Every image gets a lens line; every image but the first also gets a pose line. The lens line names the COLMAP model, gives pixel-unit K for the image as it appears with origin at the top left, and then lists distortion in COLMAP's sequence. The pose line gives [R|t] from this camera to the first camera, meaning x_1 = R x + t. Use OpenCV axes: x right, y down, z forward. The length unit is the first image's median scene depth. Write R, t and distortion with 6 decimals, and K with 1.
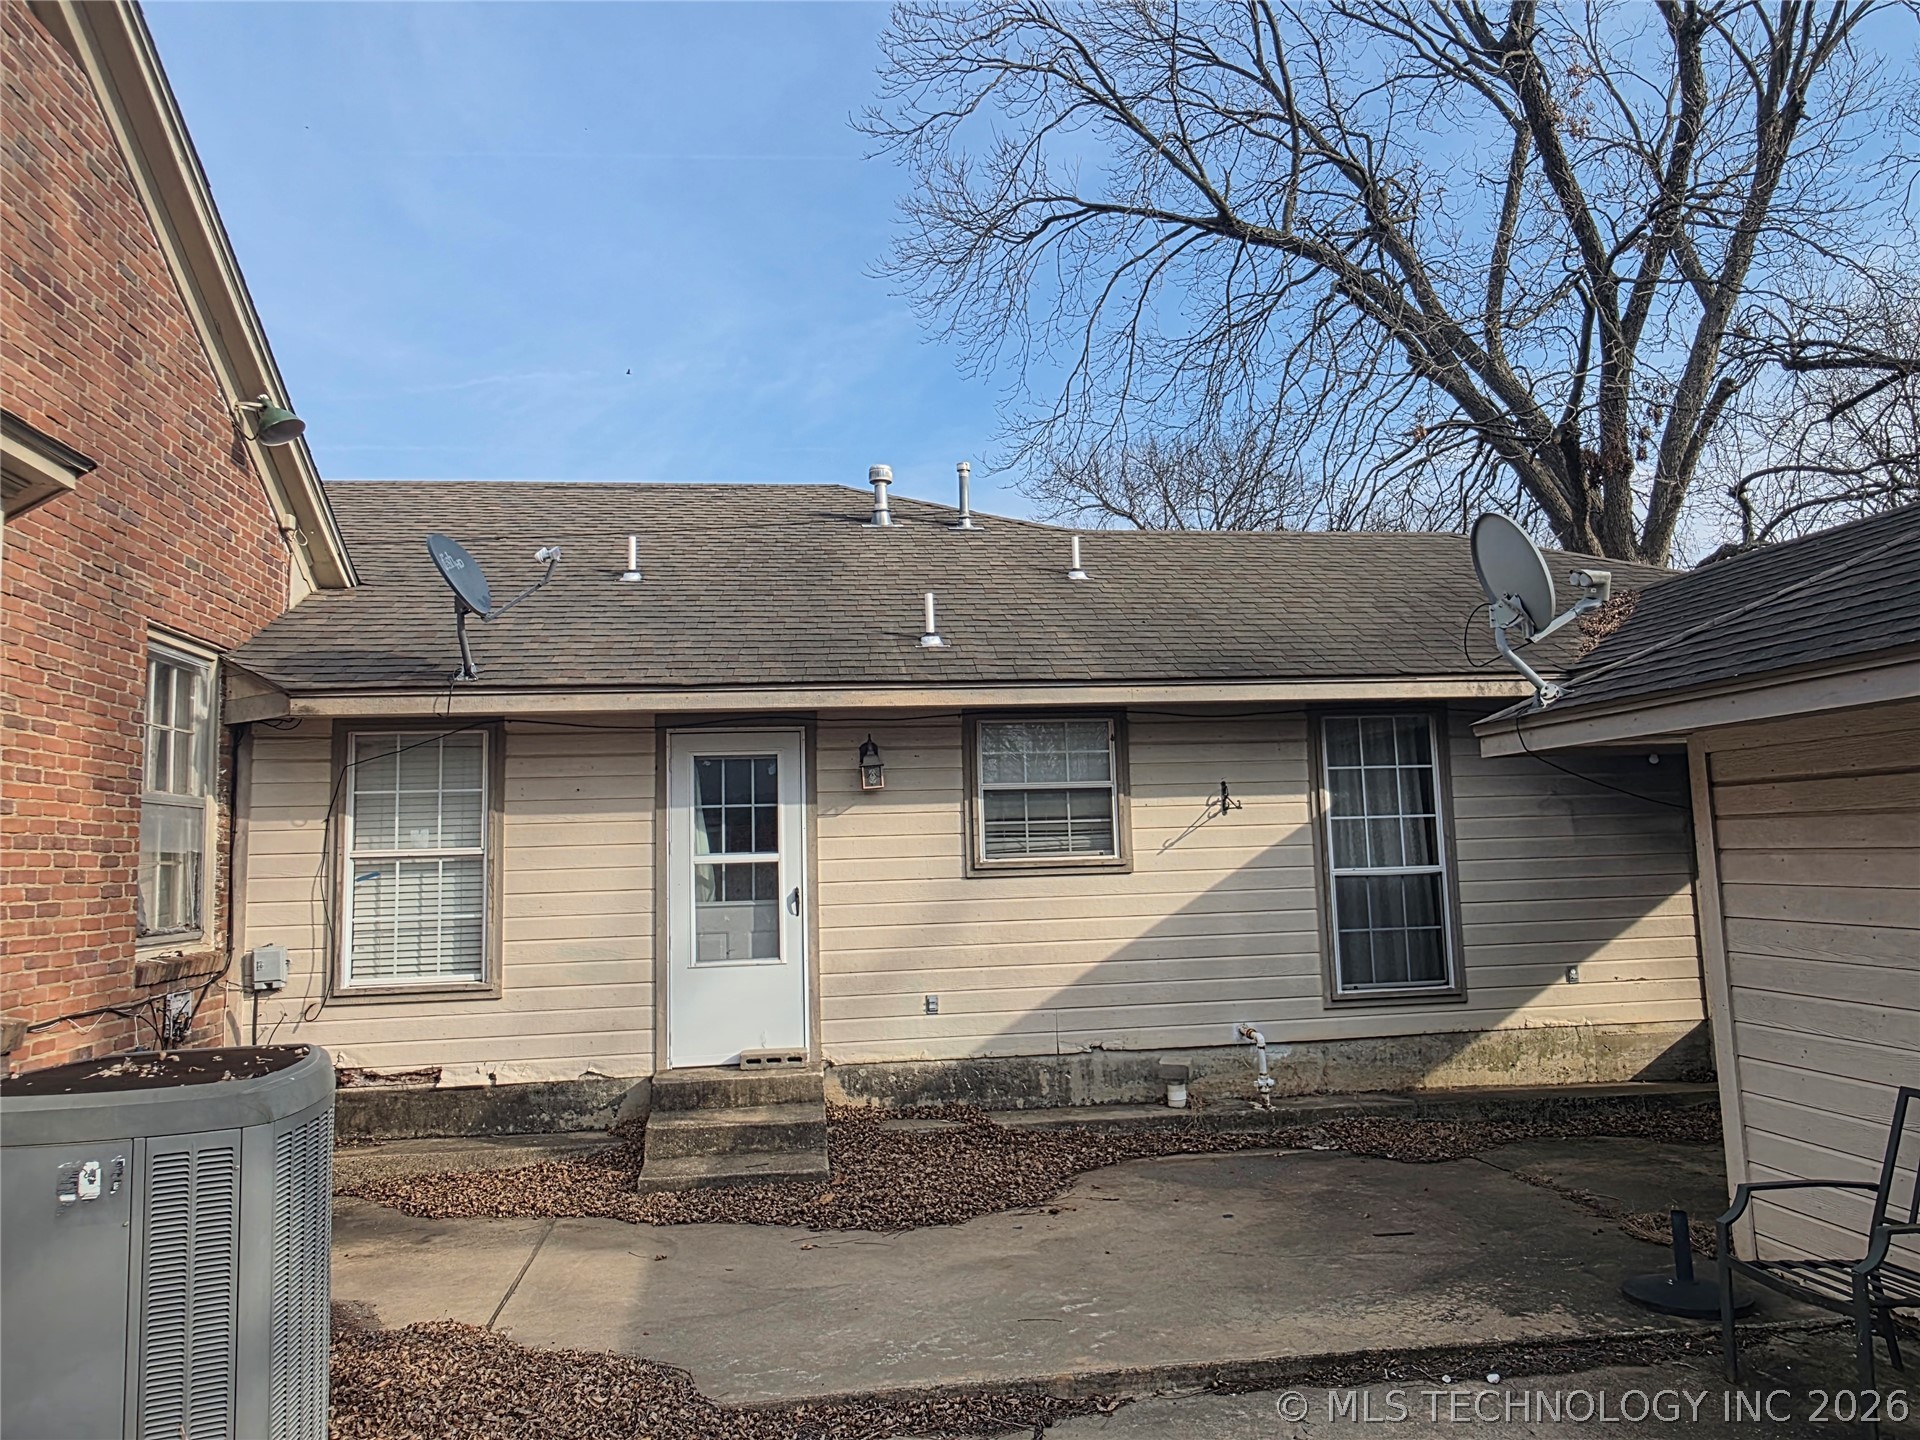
lens RADIAL K [[1315.9, 0, 974.1], [0, 1315.9, 705.4], [0, 0, 1]] dist [0.007618, 0.002430]
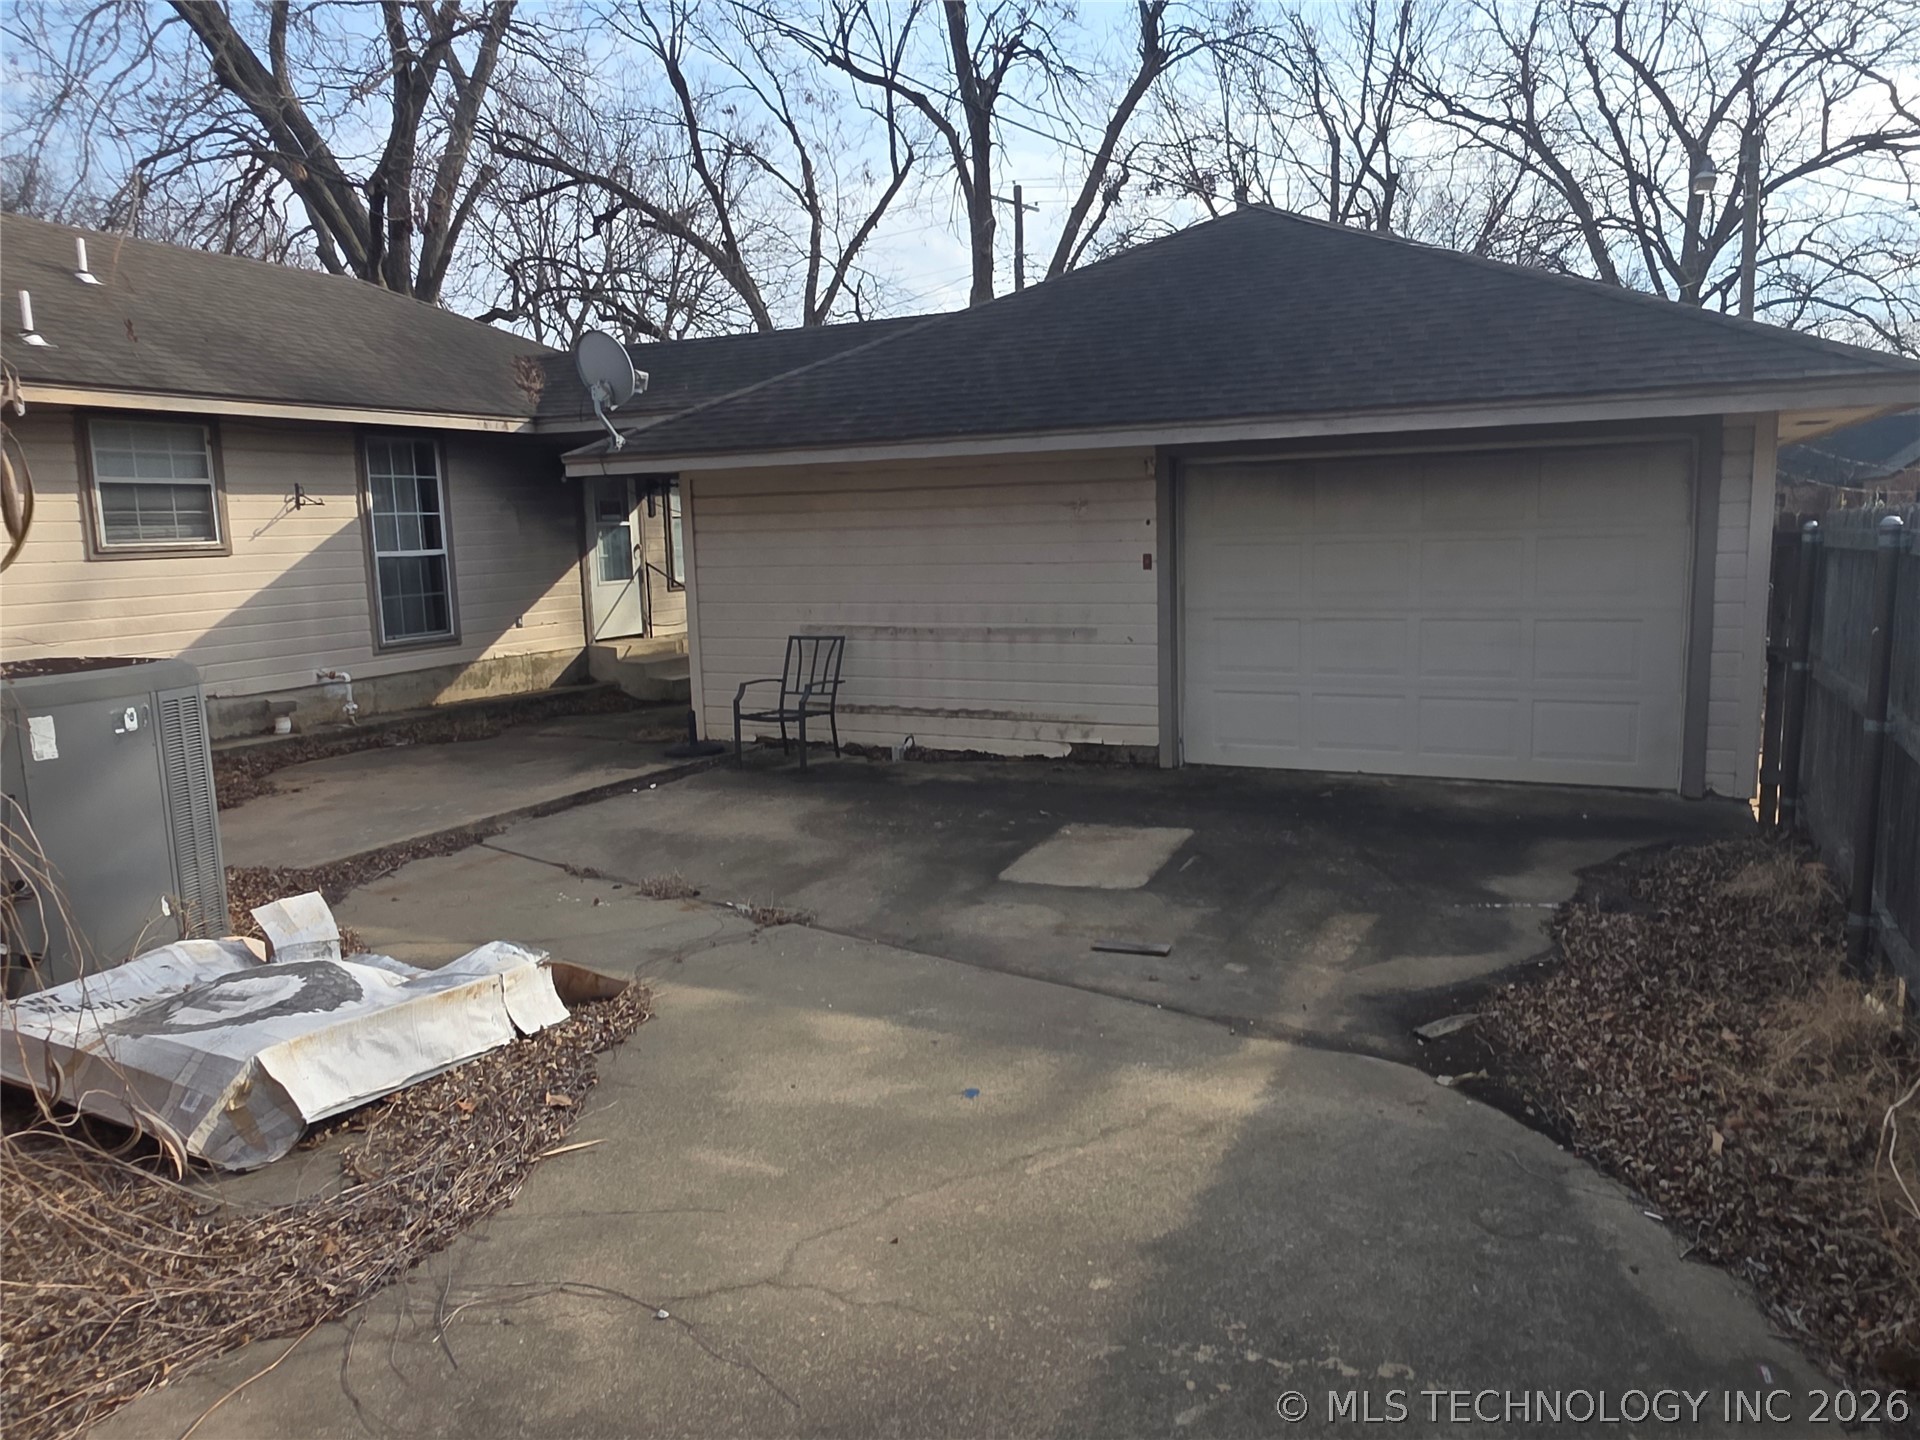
lens RADIAL K [[1315.9, 0, 951.3], [0, 1315.9, 715.3], [0, 0, 1]] dist [0.007618, 0.002430]
pose [[0.566144, -0.106378, 0.817414, -0.518739], [-0.079348, 0.980000, 0.182493, -0.004855], [-0.820479, -0.168177, 0.546380, -0.248658]]
